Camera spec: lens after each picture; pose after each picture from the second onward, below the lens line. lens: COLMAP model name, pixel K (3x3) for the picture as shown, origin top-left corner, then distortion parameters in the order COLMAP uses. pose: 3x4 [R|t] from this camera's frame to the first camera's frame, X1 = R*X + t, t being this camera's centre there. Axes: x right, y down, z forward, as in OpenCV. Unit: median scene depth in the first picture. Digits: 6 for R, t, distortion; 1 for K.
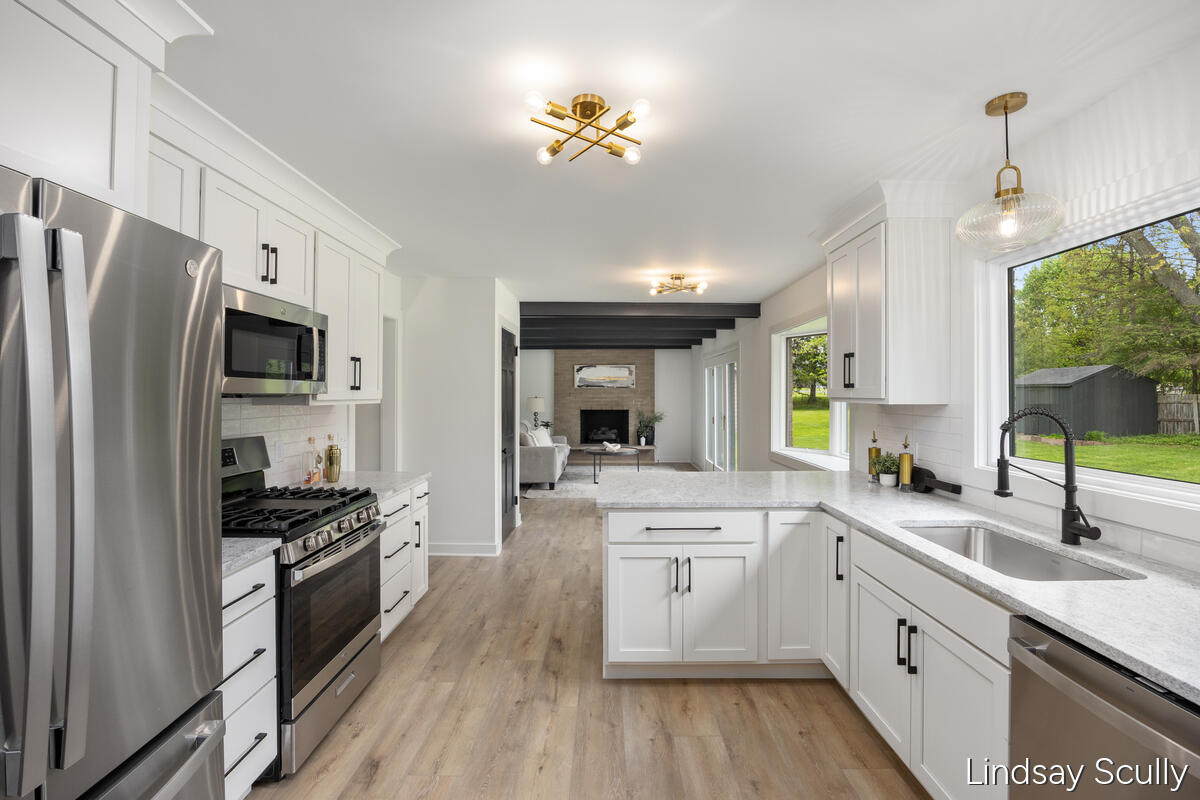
lens RADIAL K [[524.4, 0, 600.4], [0, 524.4, 389.4], [0, 0, 1]] dist [-0.010555, 0.000211]
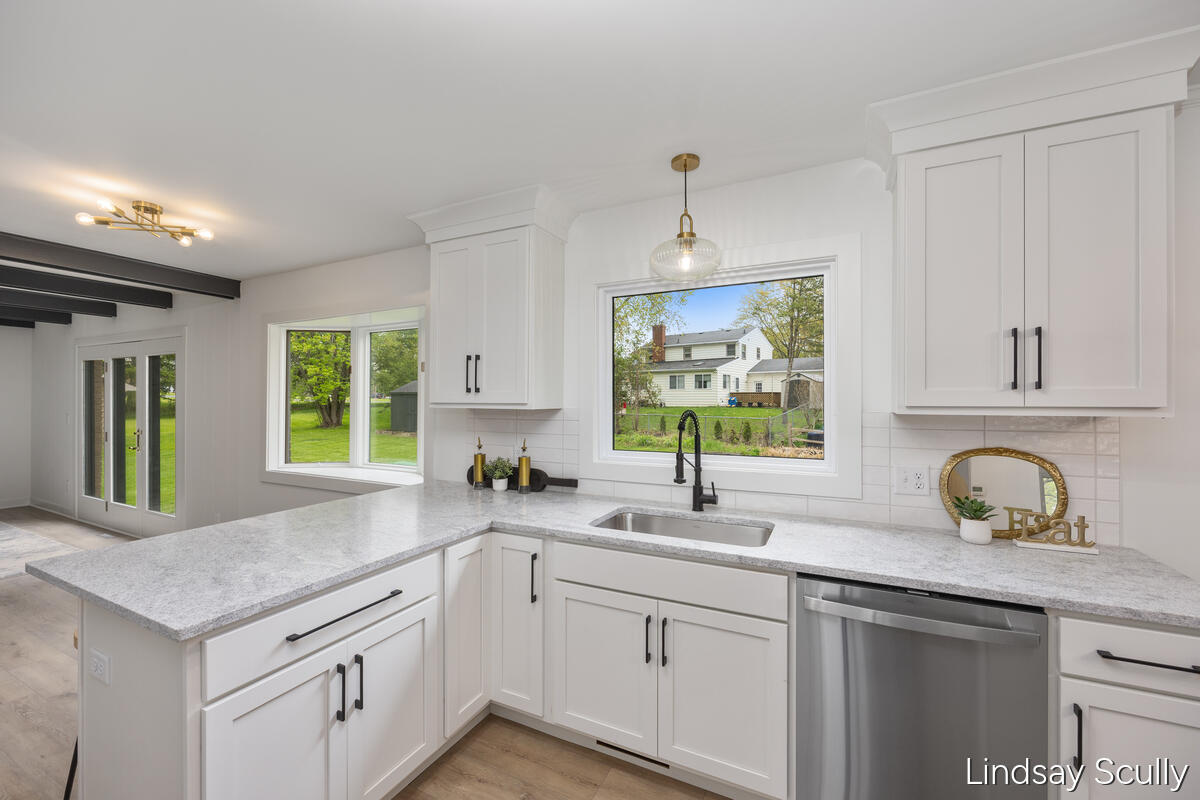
lens RADIAL K [[486.8, 0, 611.7], [0, 486.8, 397.3], [0, 0, 1]] dist [-0.002143, -0.000631]
pose [[0.429187, 0.006615, 0.903192, -0.233104], [-0.009670, 0.999950, -0.002729, 0.006412], [-0.903164, -0.007563, 0.429229, 0.468204]]
